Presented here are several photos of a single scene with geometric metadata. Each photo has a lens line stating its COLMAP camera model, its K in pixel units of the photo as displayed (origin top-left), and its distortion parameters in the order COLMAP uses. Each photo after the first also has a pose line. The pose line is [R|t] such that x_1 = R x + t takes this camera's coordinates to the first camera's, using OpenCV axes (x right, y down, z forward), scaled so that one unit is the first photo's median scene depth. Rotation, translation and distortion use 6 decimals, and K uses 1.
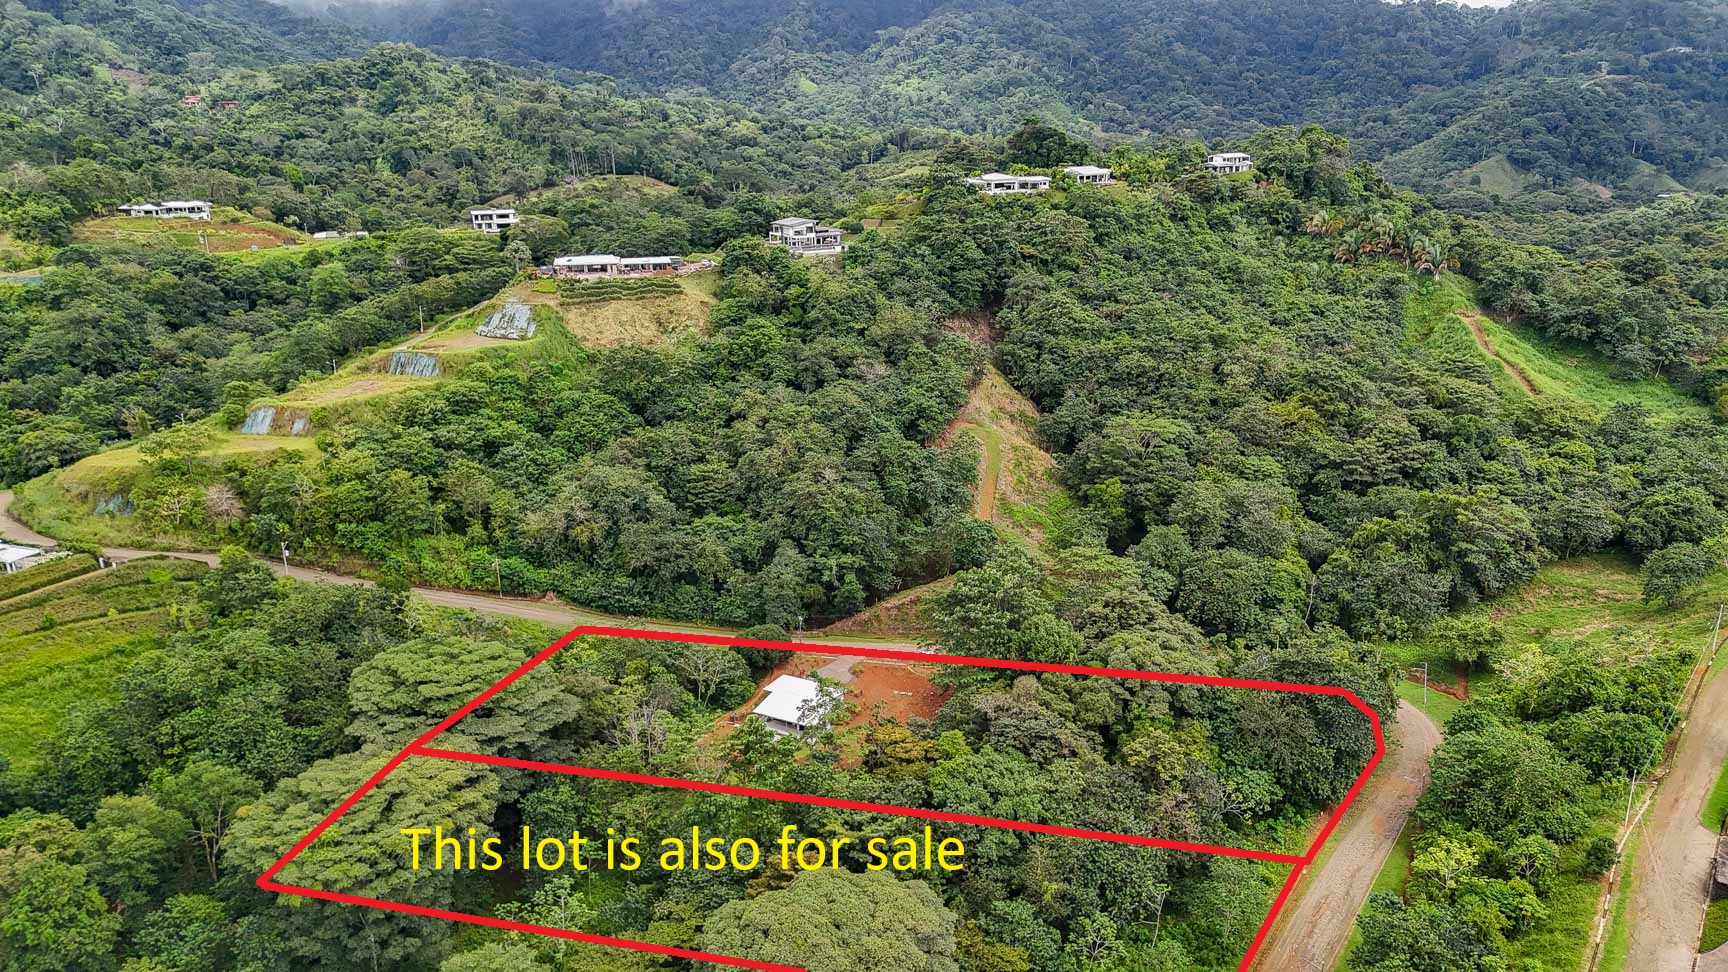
lens RADIAL K [[1245.2, 0, 867.8], [0, 1245.2, 485.2], [0, 0, 1]] dist [0.031493, -0.004628]
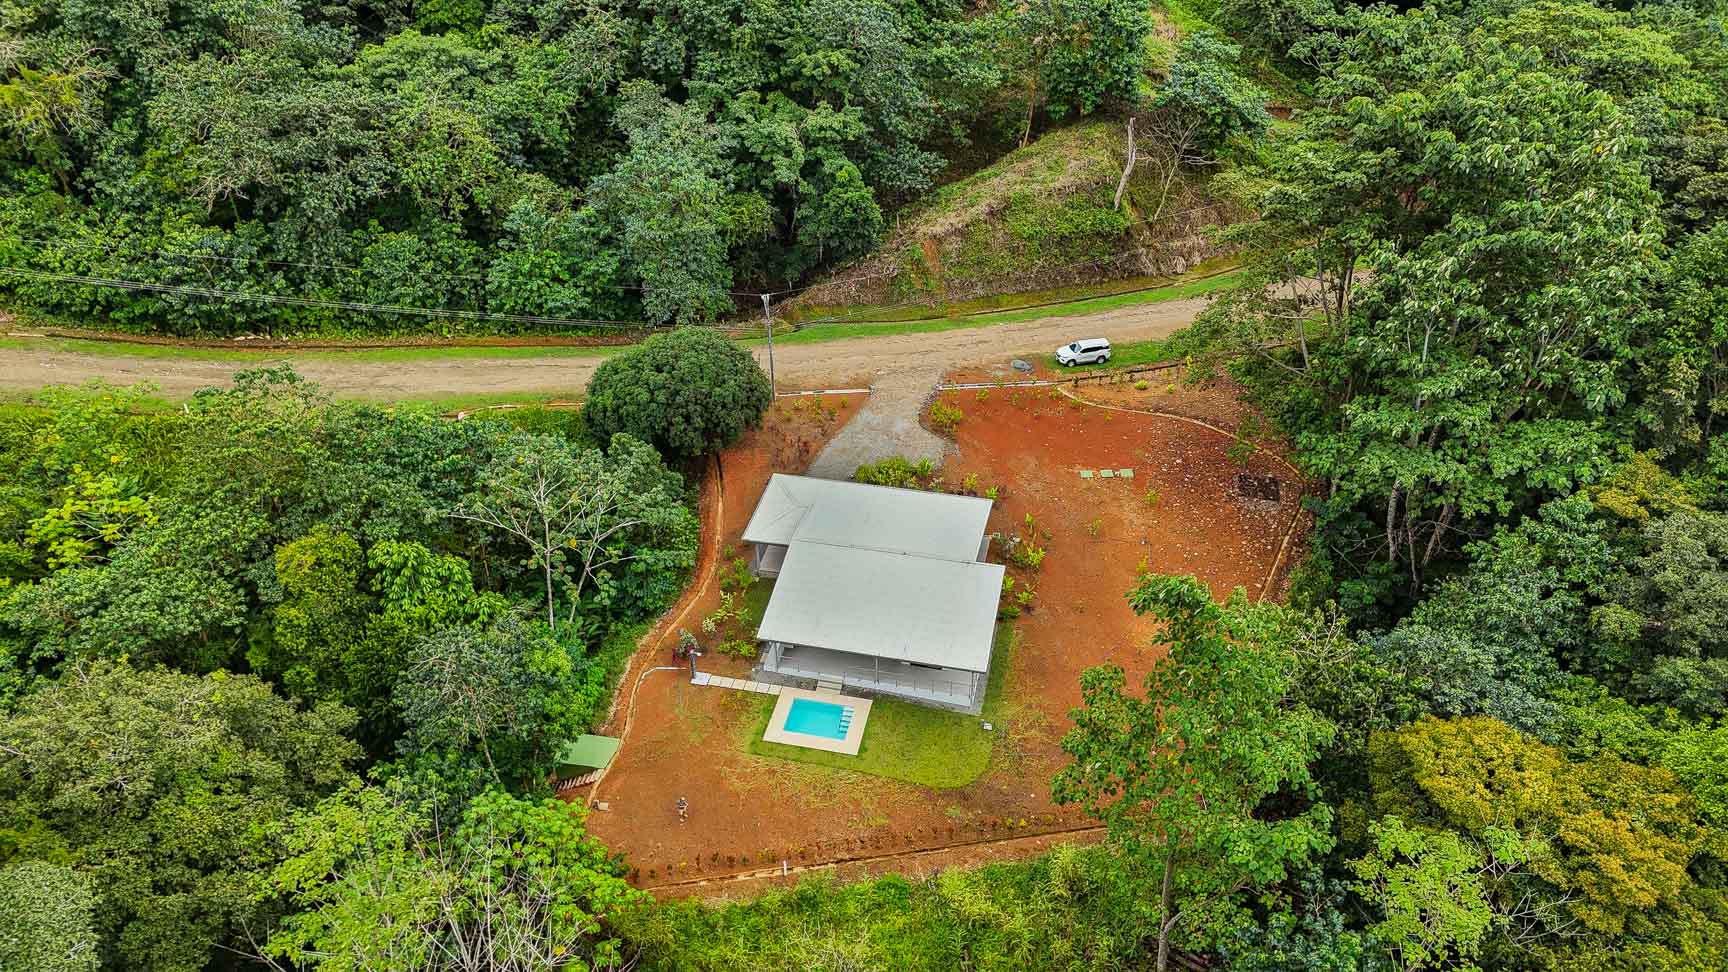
lens RADIAL K [[1245.2, 0, 861.4], [0, 1245.2, 496.0], [0, 0, 1]] dist [0.031493, -0.004628]
pose [[0.958278, -0.159574, 0.237148, -0.112731], [0.071854, 0.937501, 0.340484, 0.038144], [-0.276658, -0.309238, 0.909853, 0.609225]]
